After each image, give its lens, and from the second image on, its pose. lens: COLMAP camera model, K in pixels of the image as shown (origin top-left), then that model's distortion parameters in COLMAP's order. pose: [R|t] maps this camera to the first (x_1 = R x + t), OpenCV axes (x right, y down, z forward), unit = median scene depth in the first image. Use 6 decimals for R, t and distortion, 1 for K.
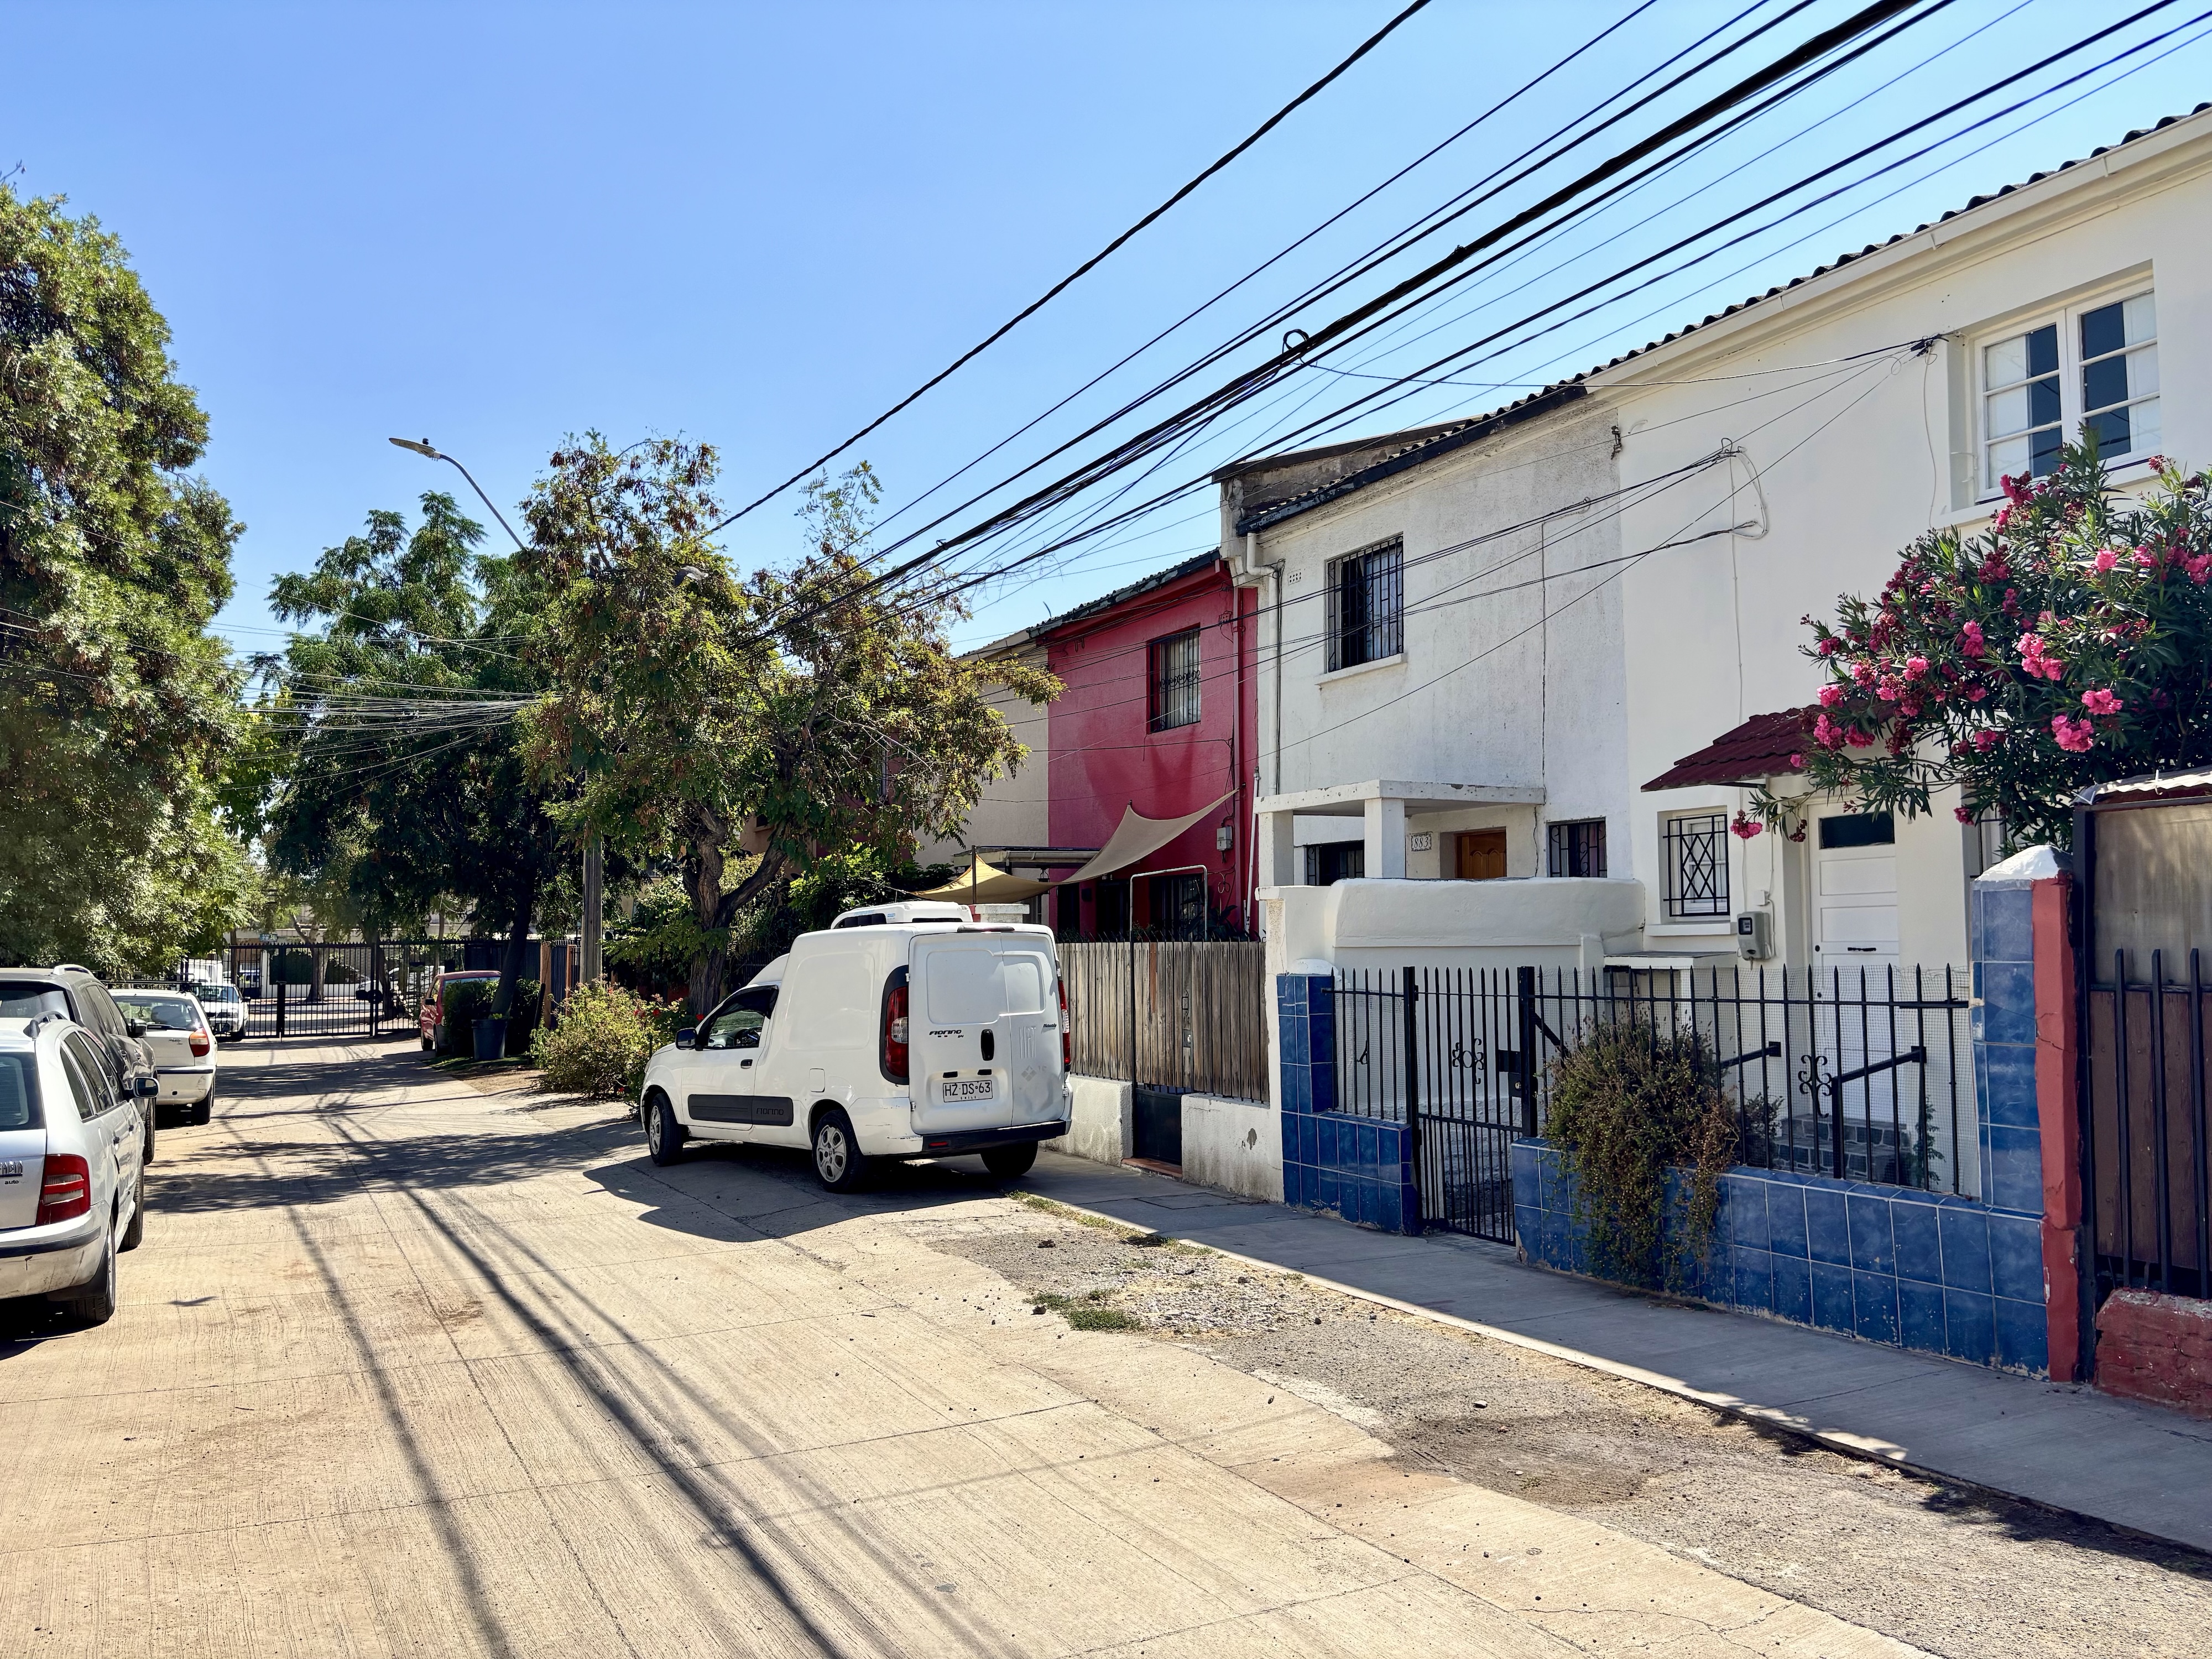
lens RADIAL K [[1677.5, 0, 1102.0], [0, 1677.5, 843.6], [0, 0, 1]] dist [0.055961, -0.059214]
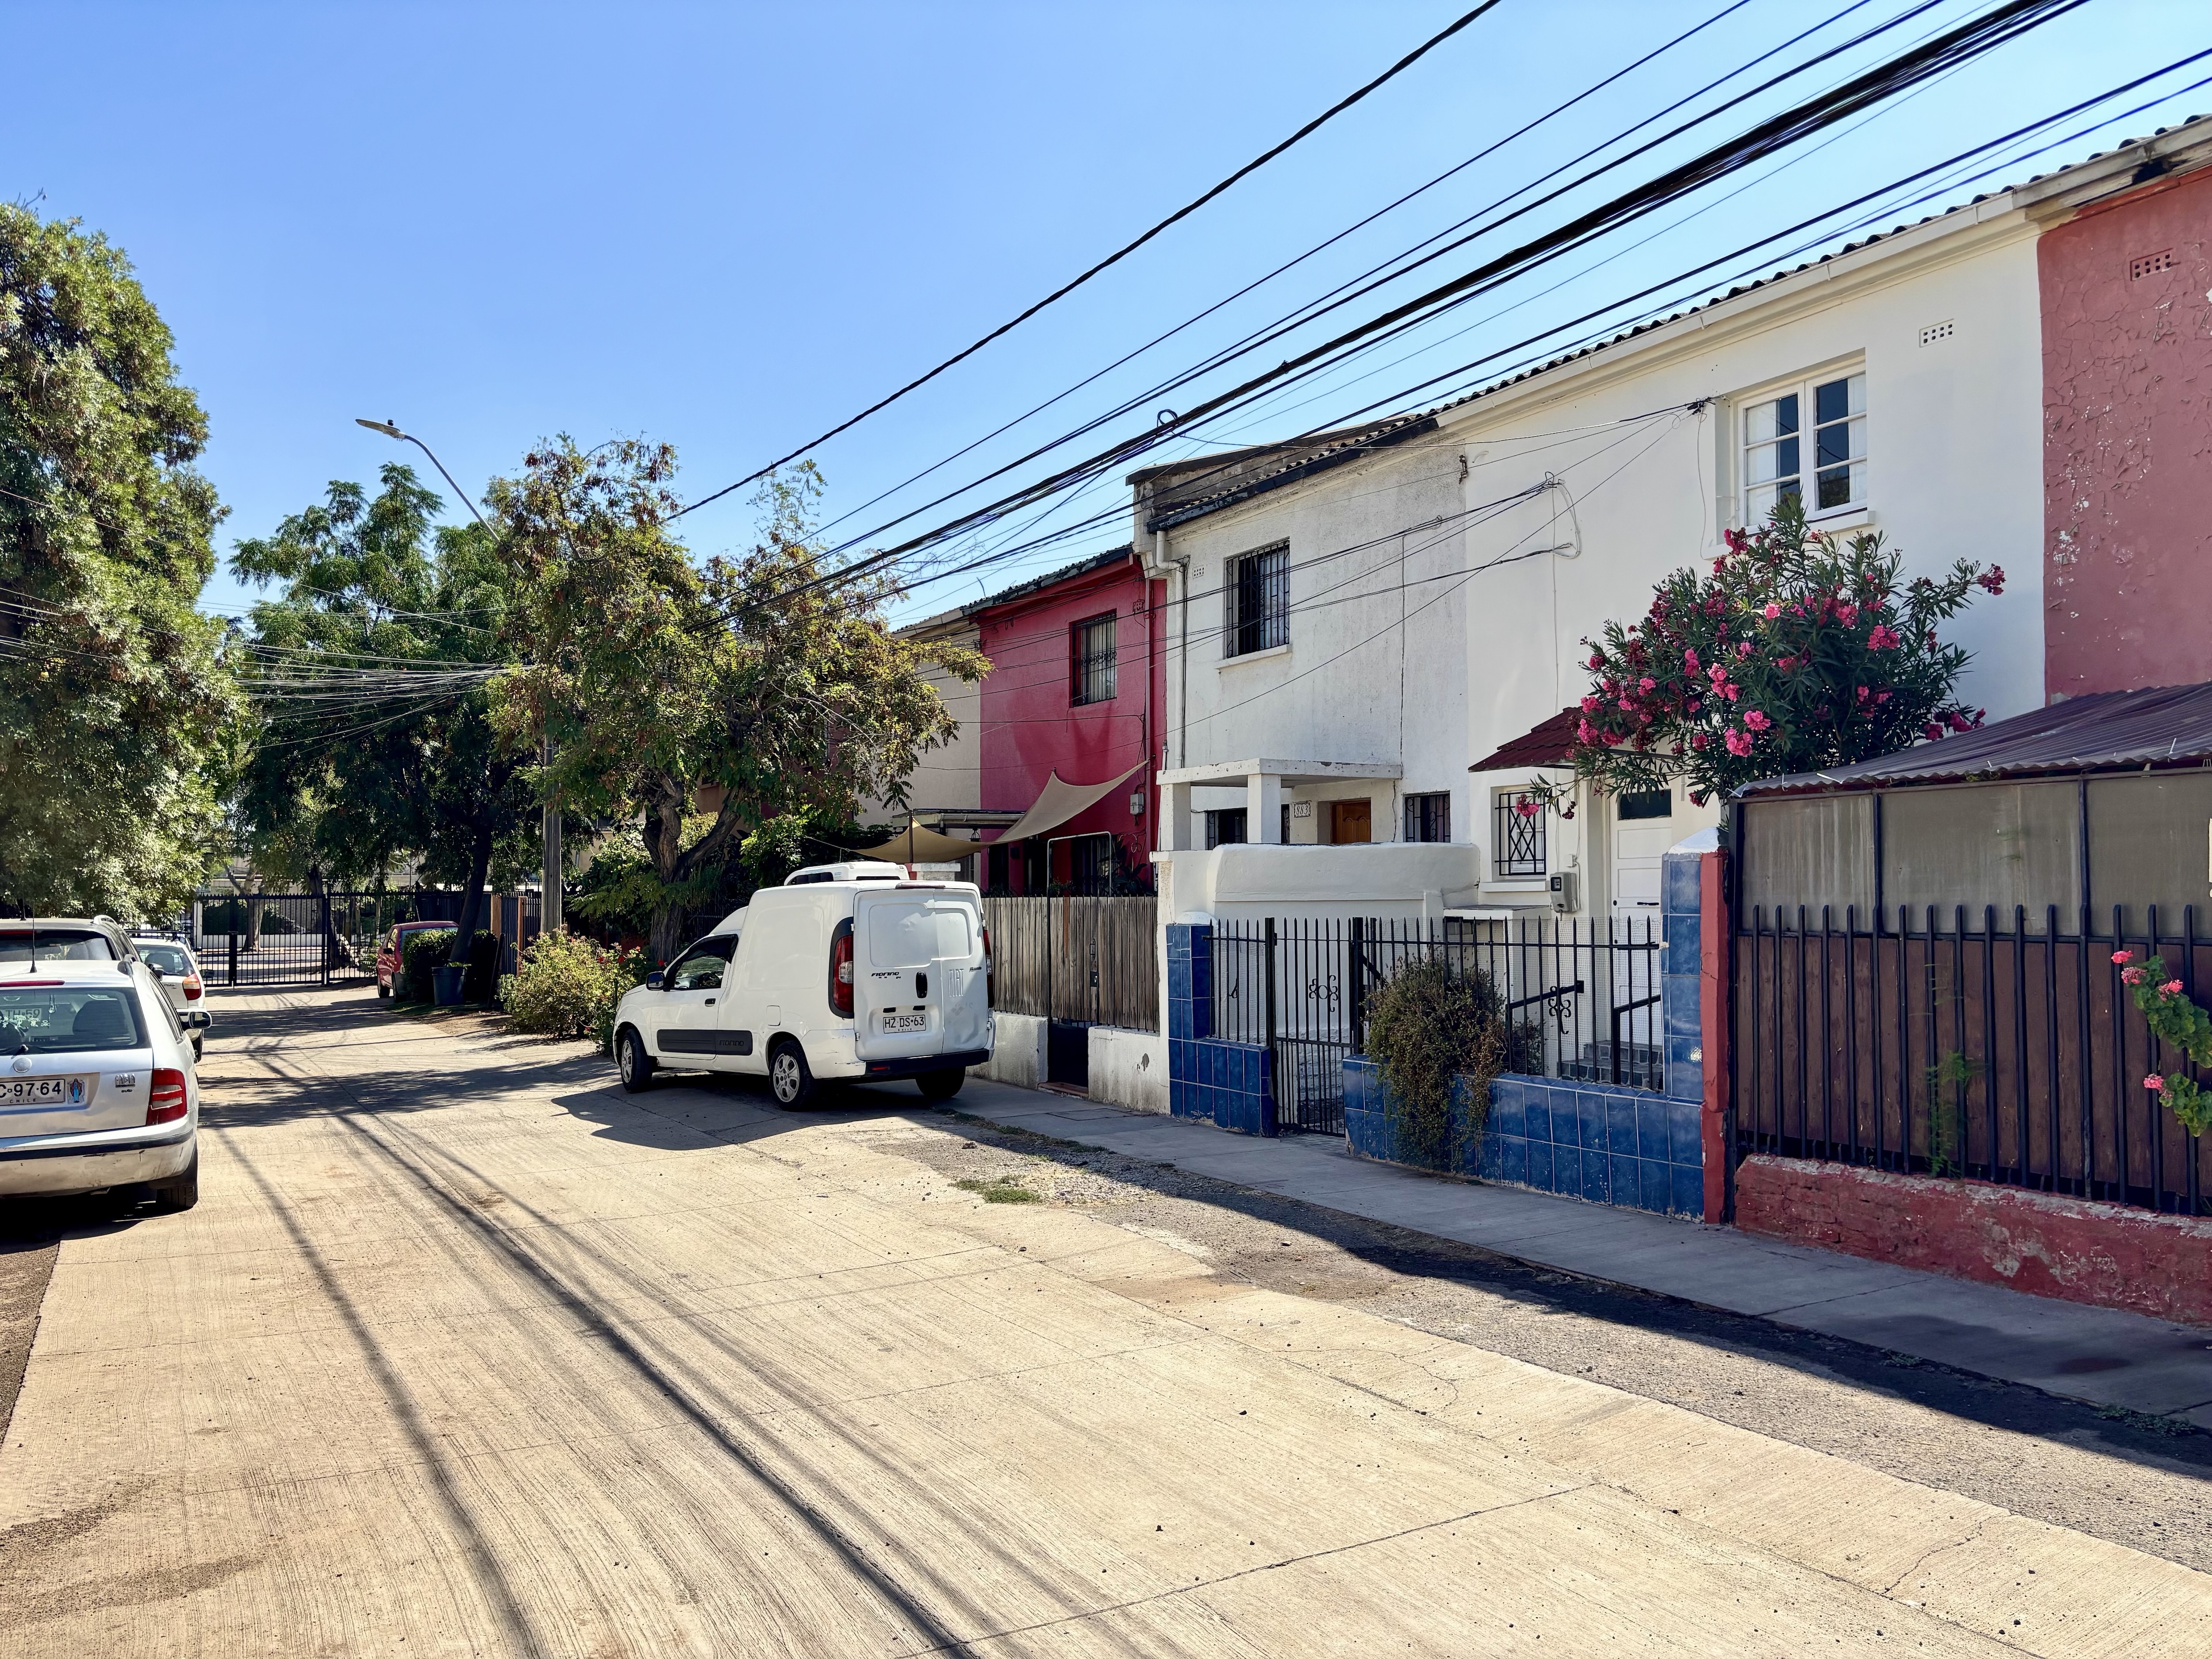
lens RADIAL K [[1677.5, 0, 1121.2], [0, 1677.5, 838.8], [0, 0, 1]] dist [0.055961, -0.059214]
pose [[0.998890, 0.002967, 0.047003, 0.015868], [-0.004193, 0.999653, 0.025992, -0.012911], [-0.046910, -0.026160, 0.998557, -0.174540]]
